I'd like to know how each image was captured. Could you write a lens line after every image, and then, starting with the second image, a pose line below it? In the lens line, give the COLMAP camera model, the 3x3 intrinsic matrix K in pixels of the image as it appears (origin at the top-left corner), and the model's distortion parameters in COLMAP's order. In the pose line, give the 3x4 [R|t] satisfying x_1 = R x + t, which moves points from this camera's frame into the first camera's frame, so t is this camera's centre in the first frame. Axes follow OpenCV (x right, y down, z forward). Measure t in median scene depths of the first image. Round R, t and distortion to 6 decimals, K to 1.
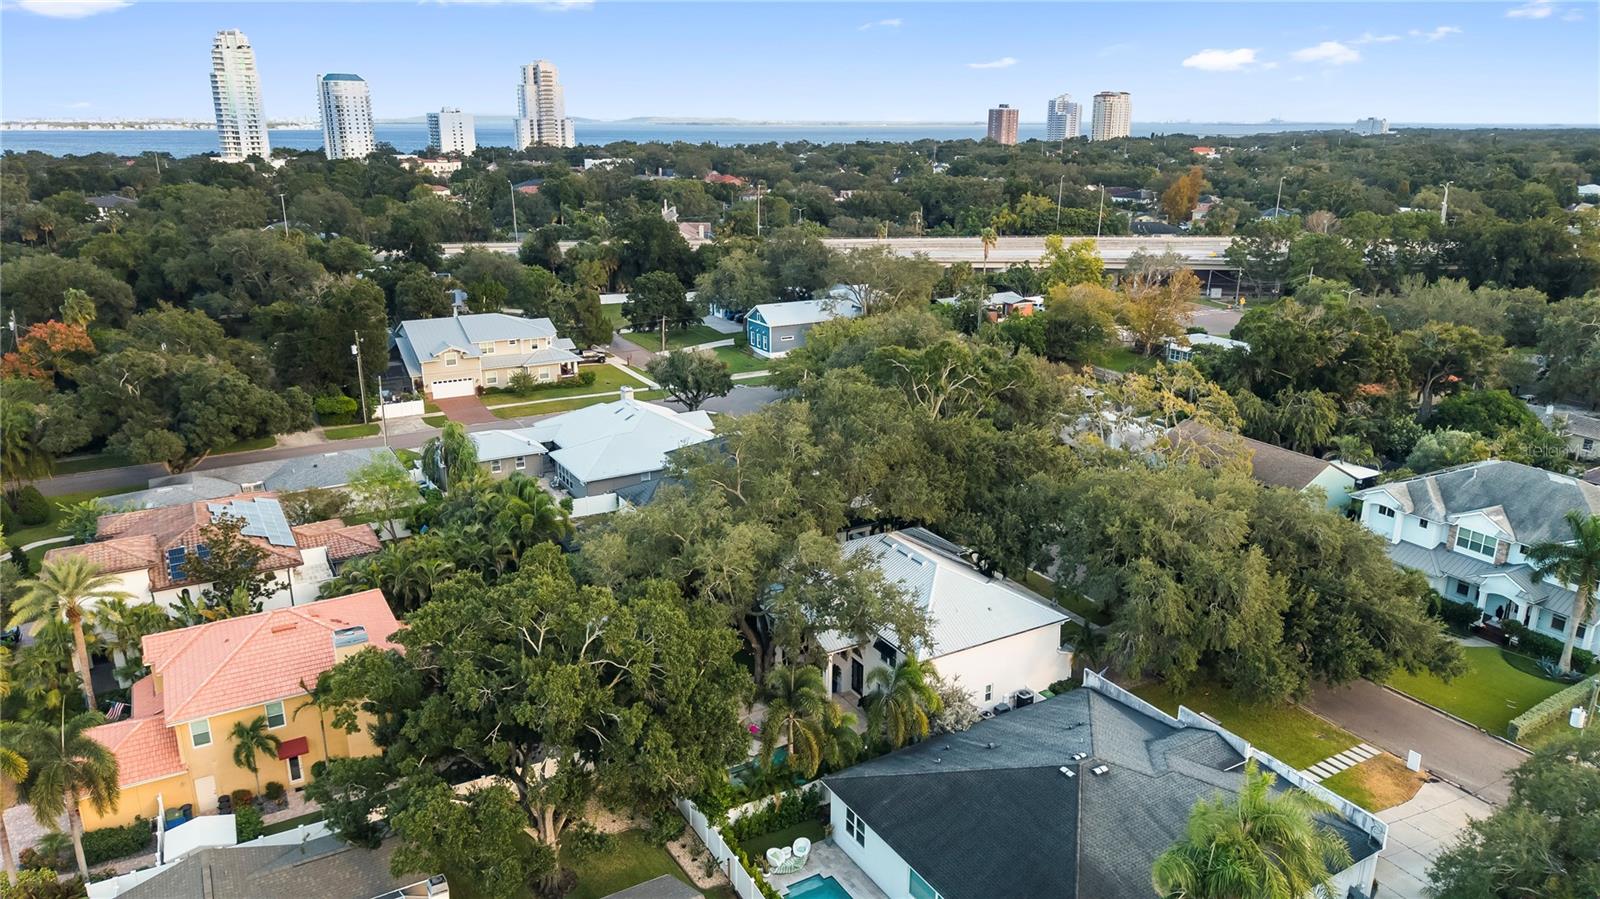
lens RADIAL K [[1052.4, 0, 806.7], [0, 1052.4, 456.1], [0, 0, 1]] dist [0.008853, -0.024428]
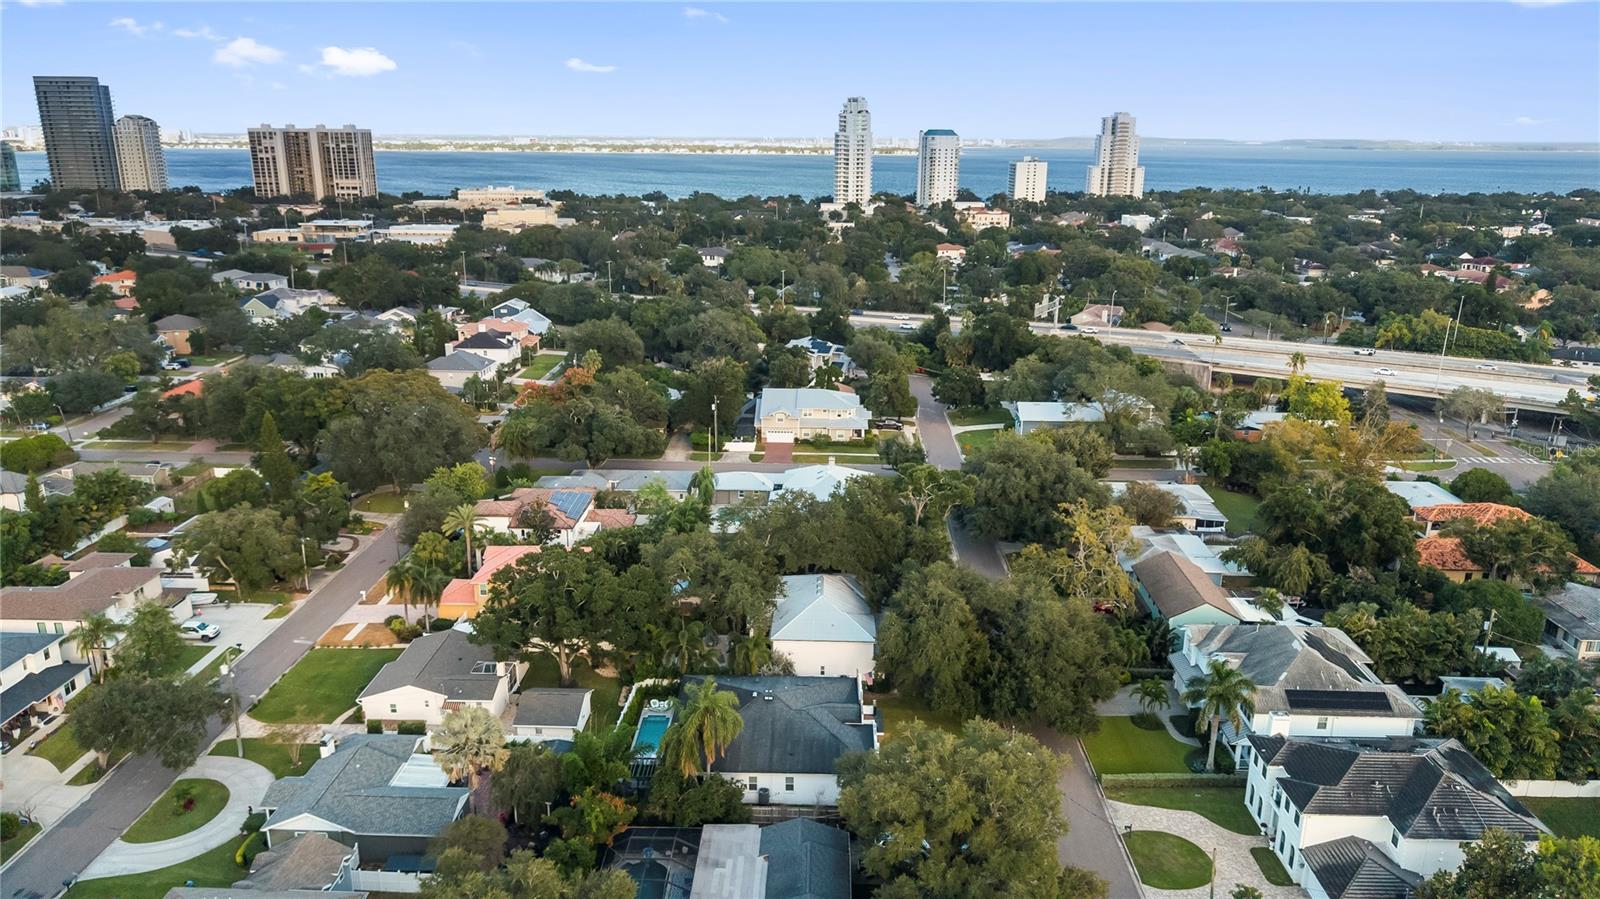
lens RADIAL K [[1052.4, 0, 806.7], [0, 1052.4, 456.1], [0, 0, 1]] dist [0.008853, -0.024428]
pose [[0.842201, 0.155651, -0.516207, 0.438242], [-0.164554, 0.985947, 0.028819, -0.079664], [0.513439, 0.060673, 0.855979, -0.243389]]
